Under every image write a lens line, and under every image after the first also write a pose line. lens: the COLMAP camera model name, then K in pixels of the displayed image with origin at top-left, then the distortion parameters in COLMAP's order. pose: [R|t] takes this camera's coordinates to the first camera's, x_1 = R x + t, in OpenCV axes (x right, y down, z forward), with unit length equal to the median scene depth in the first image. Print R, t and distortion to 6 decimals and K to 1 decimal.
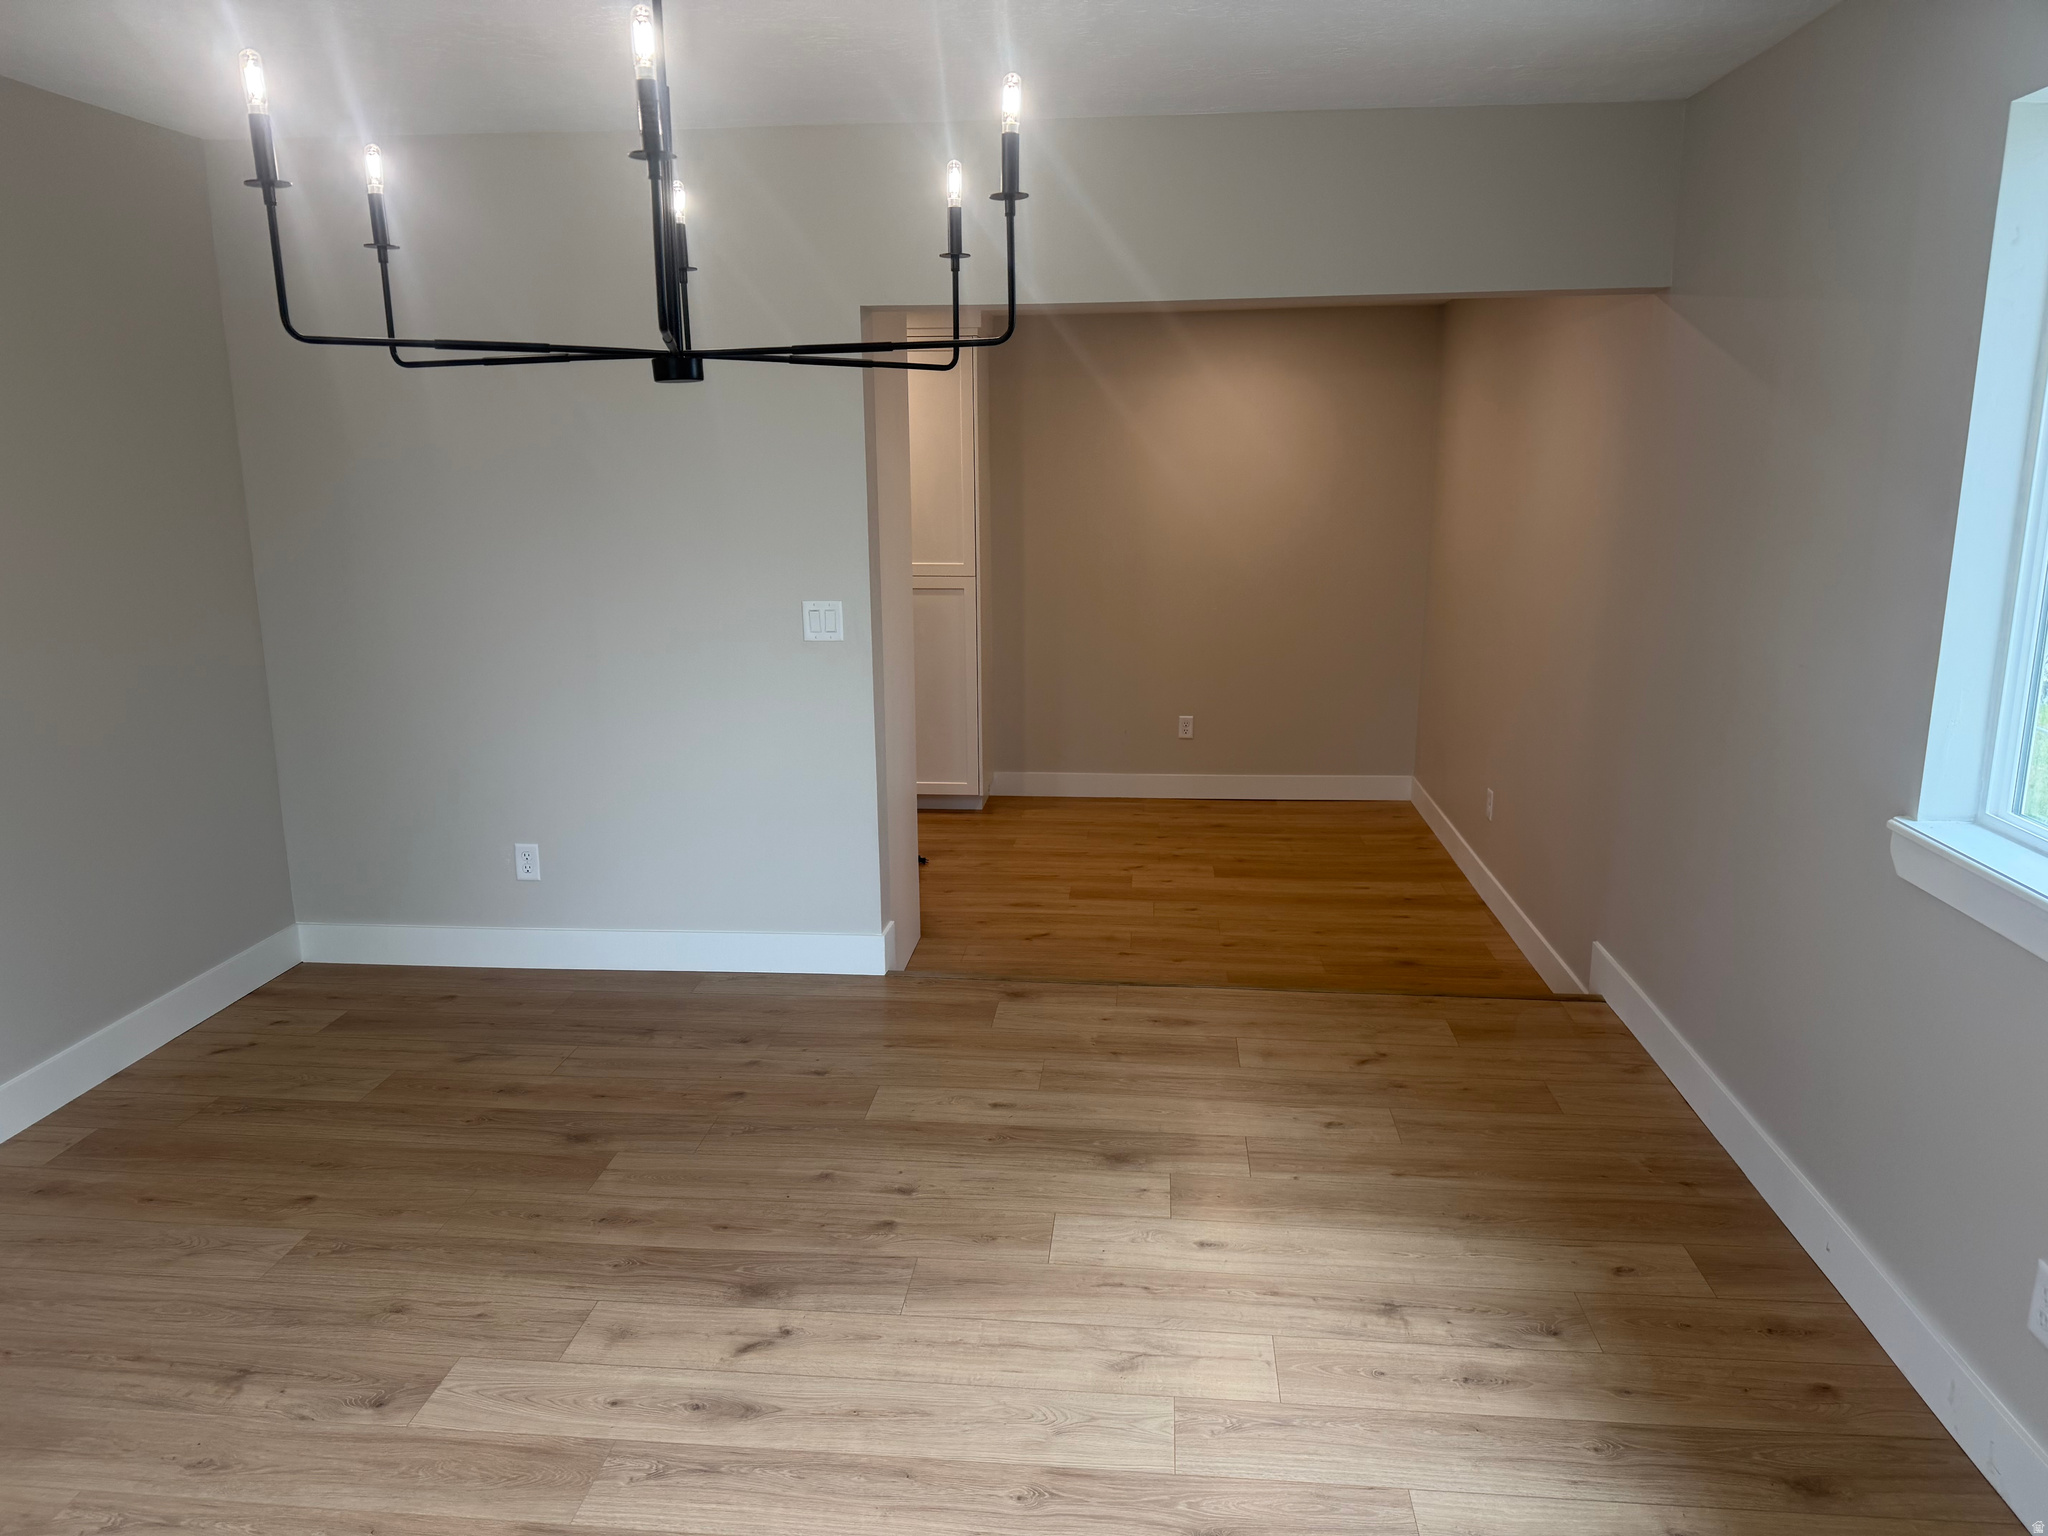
lens RADIAL K [[1429.7, 0, 1028.8], [0, 1429.7, 771.4], [0, 0, 1]] dist [0.031358, -0.008283]
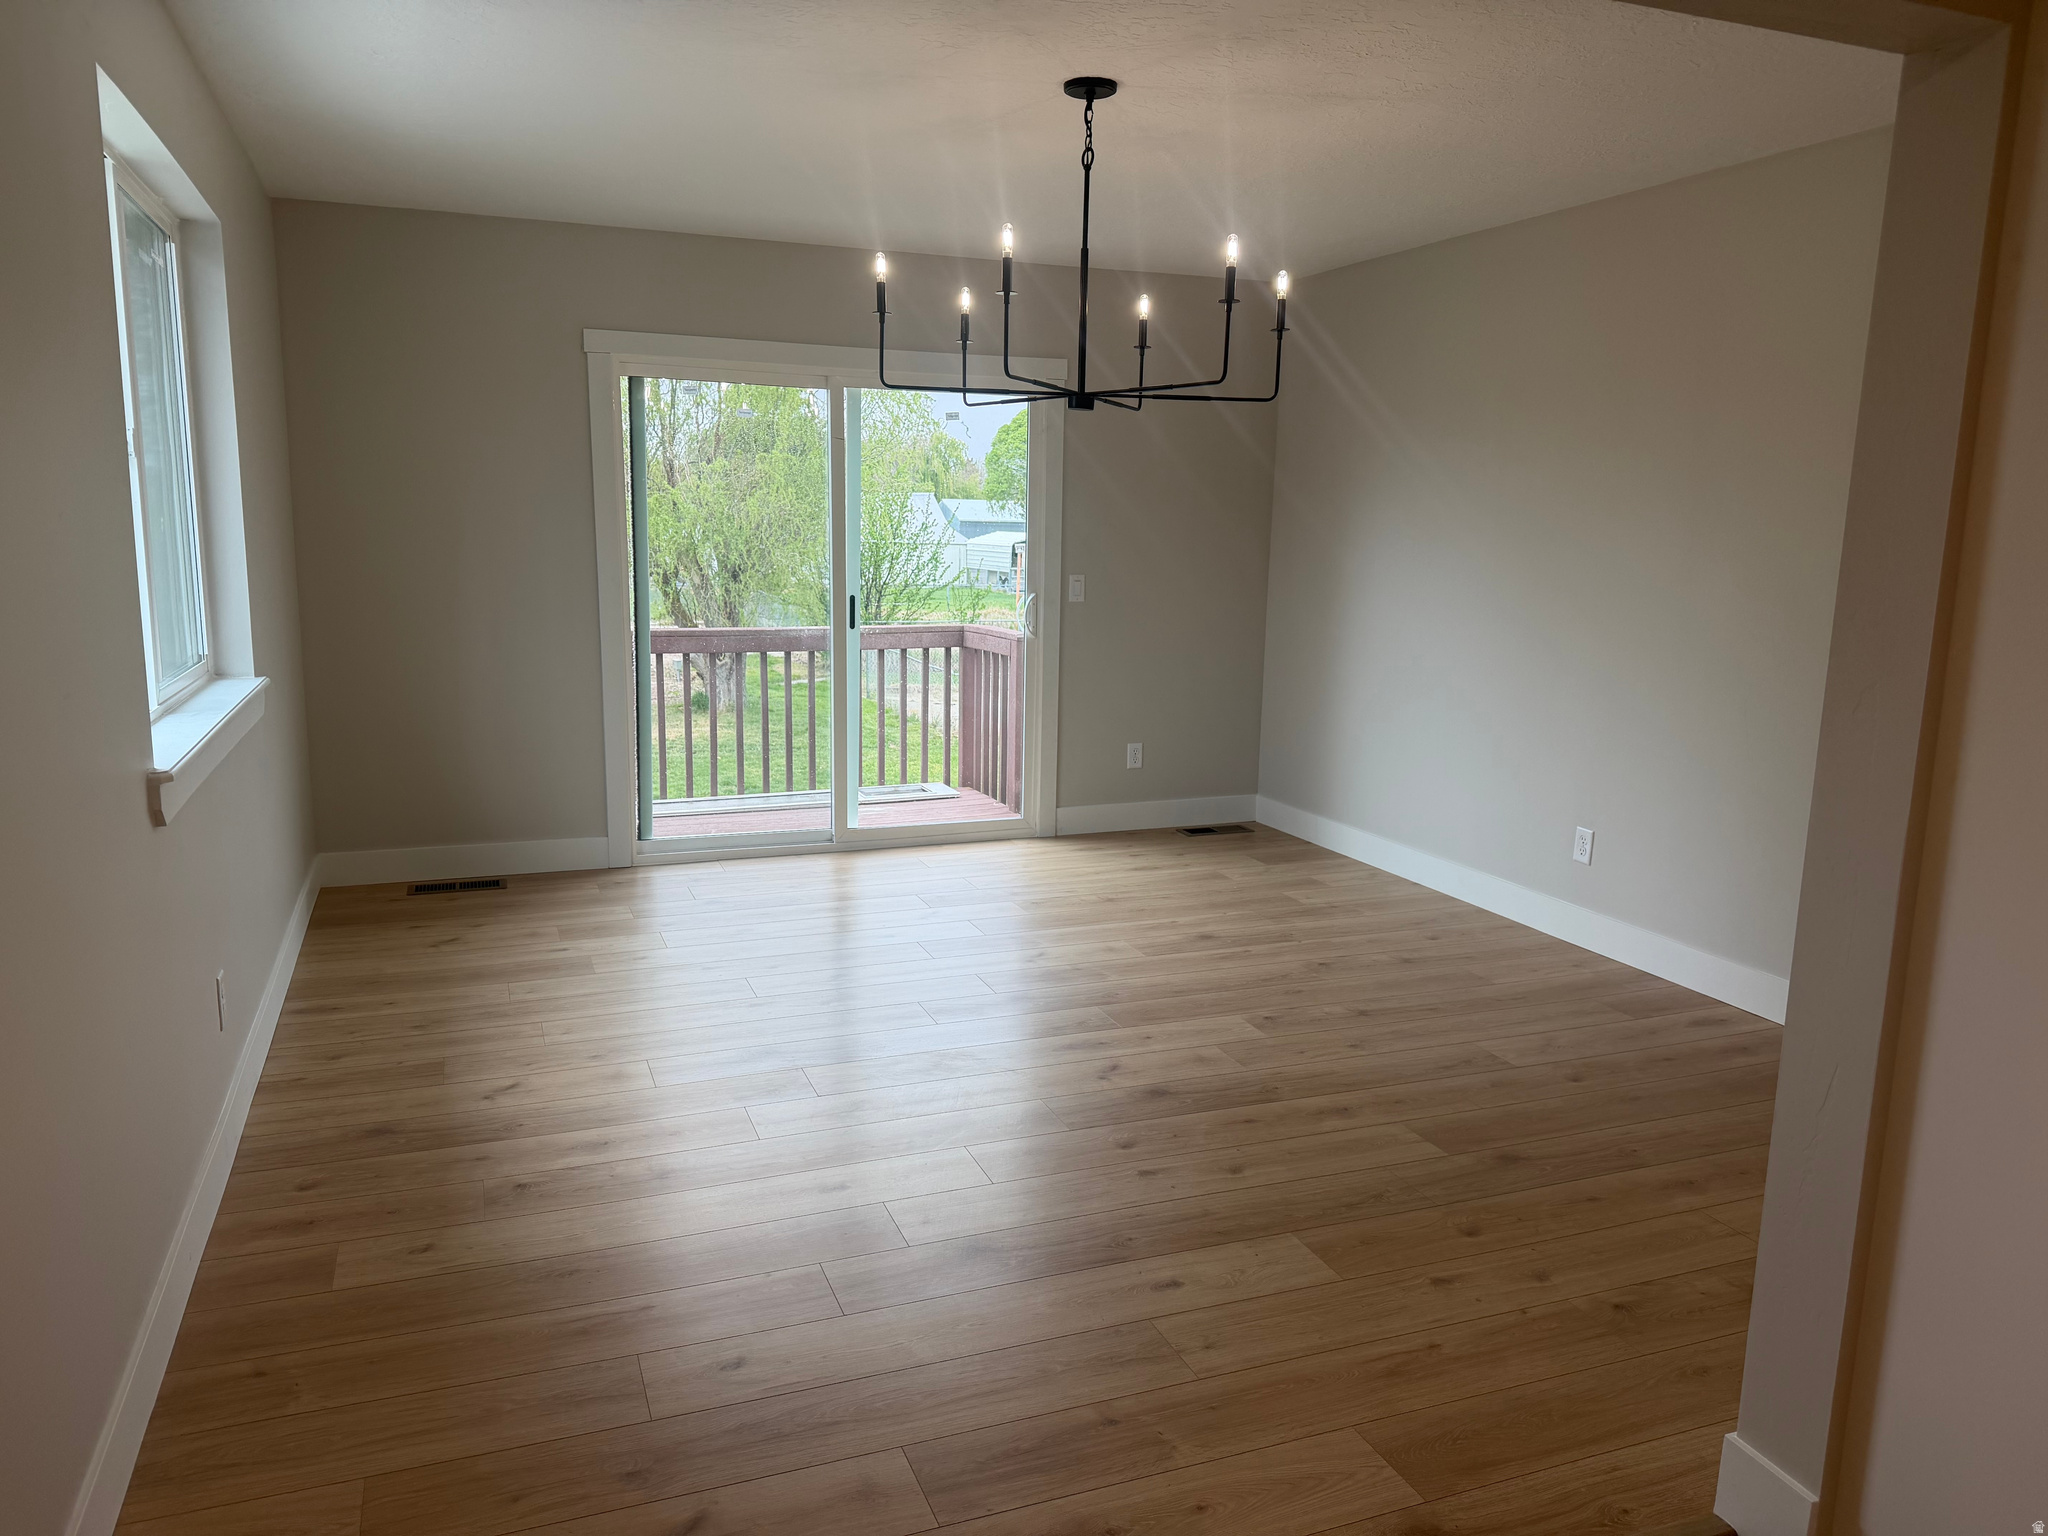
lens RADIAL K [[1429.7, 0, 1031.9], [0, 1429.7, 766.9], [0, 0, 1]] dist [0.031358, -0.008283]
pose [[-0.890474, 0.067432, -0.450011, 0.458163], [-0.116565, 0.922156, 0.368837, -0.360416], [0.439851, 0.380895, -0.813295, 1.838203]]
